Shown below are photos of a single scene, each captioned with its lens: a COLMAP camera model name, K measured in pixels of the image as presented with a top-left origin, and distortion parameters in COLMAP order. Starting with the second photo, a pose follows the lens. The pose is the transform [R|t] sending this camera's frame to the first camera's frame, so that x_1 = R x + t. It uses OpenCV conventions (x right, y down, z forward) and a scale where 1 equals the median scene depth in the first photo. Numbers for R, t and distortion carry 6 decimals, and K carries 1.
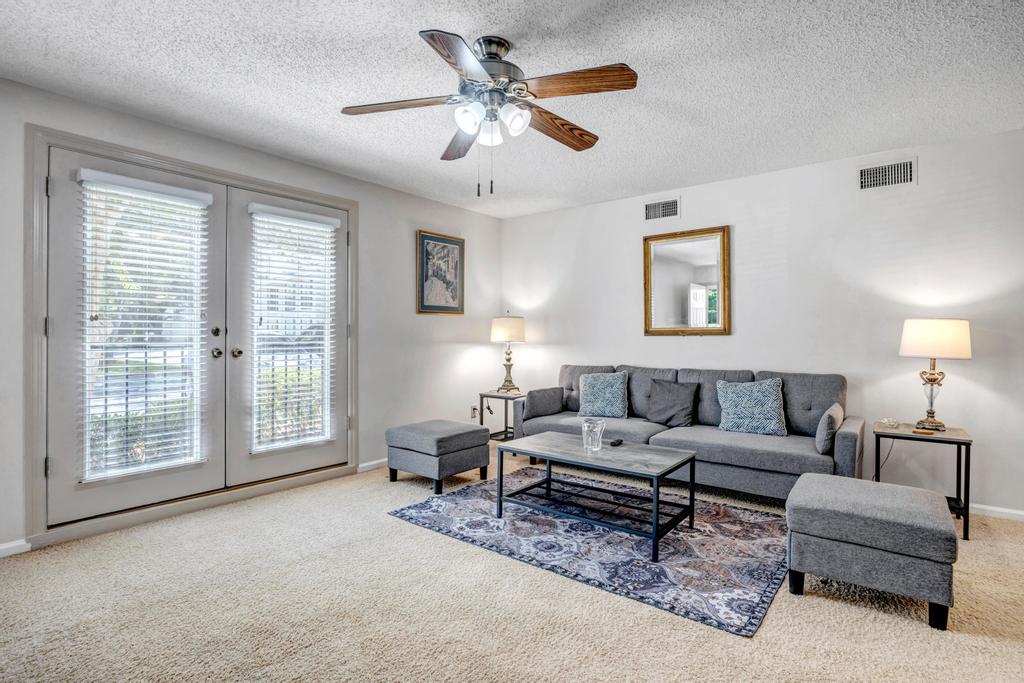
lens RADIAL K [[513.8, 0, 511.3], [0, 513.8, 336.7], [0, 0, 1]] dist [-0.011655, 0.000118]
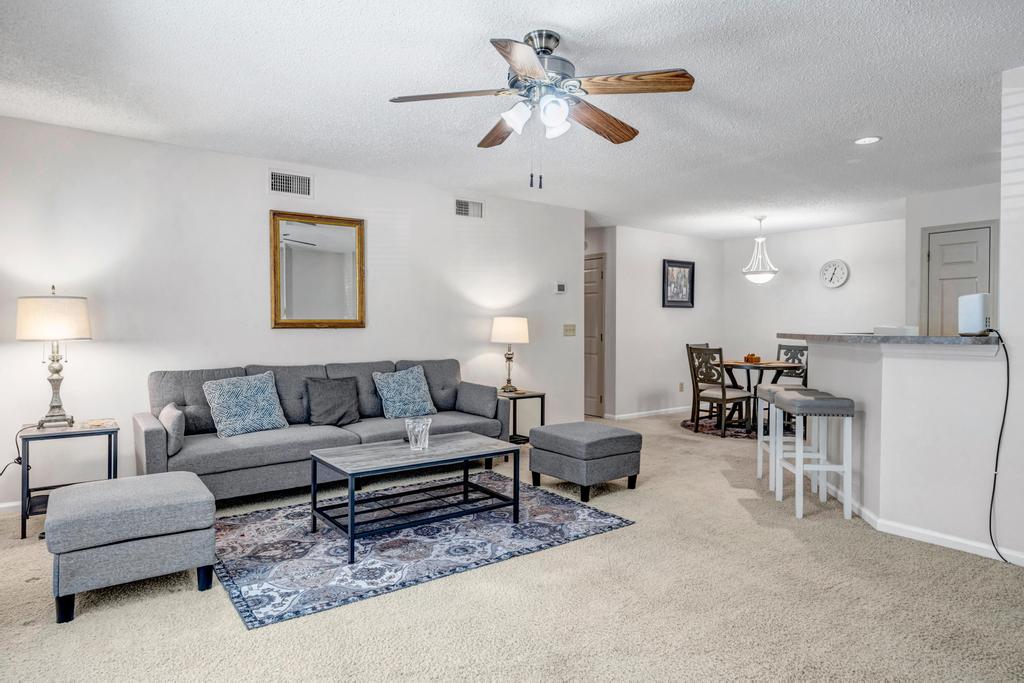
lens RADIAL K [[589.5, 0, 512.2], [0, 589.5, 334.6], [0, 0, 1]] dist [-0.000178, -0.000323]
pose [[0.269559, -0.012991, 0.962896, -0.717759], [0.000423, 0.999911, 0.013372, -0.005999], [-0.962984, -0.003197, 0.269540, 0.460418]]
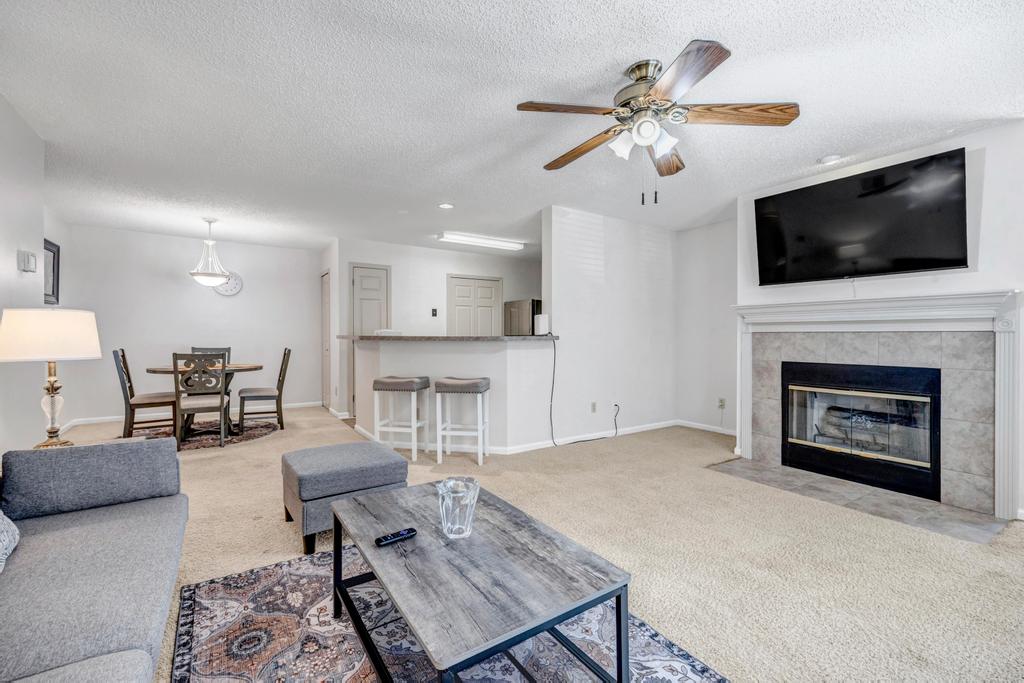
lens RADIAL K [[443.2, 0, 507.4], [0, 443.2, 337.0], [0, 0, 1]] dist [-0.000552, -0.000084]
pose [[-0.946715, -0.007270, 0.321991, -0.043924], [-0.002909, 0.999897, 0.014024, -0.005981], [-0.322060, 0.012340, -0.946639, 1.231833]]
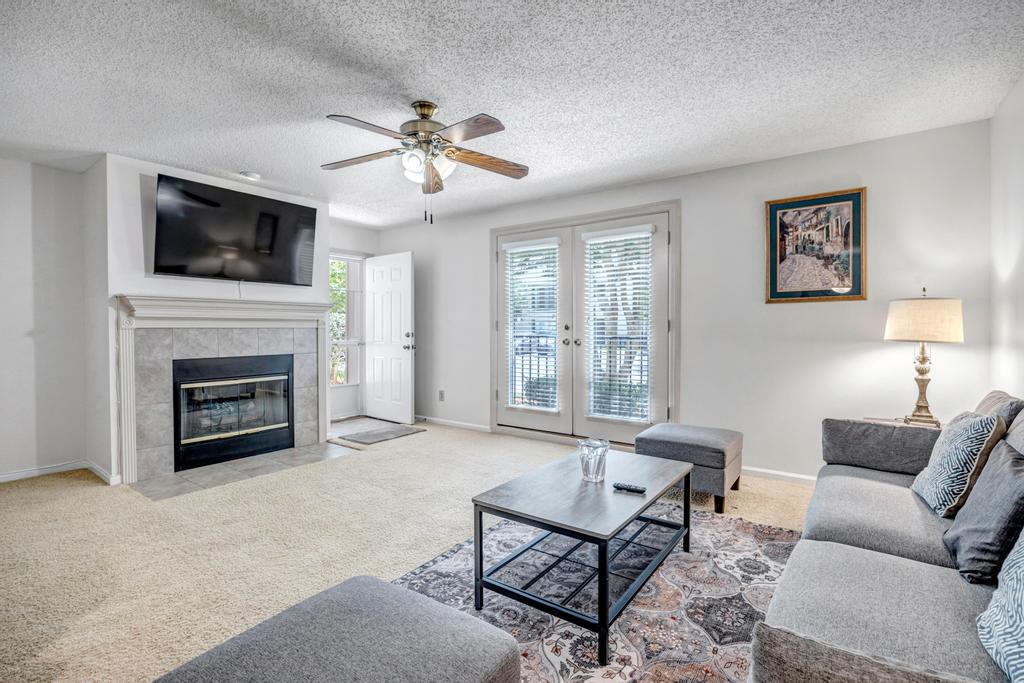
lens RADIAL K [[473.9, 0, 509.9], [0, 473.9, 338.3], [0, 0, 1]] dist [-0.018155, 0.000178]
pose [[0.030292, 0.015171, -0.999426, 0.725015], [-0.002280, 0.999883, 0.015109, 0.000283], [0.999538, 0.001821, 0.030323, 0.728618]]
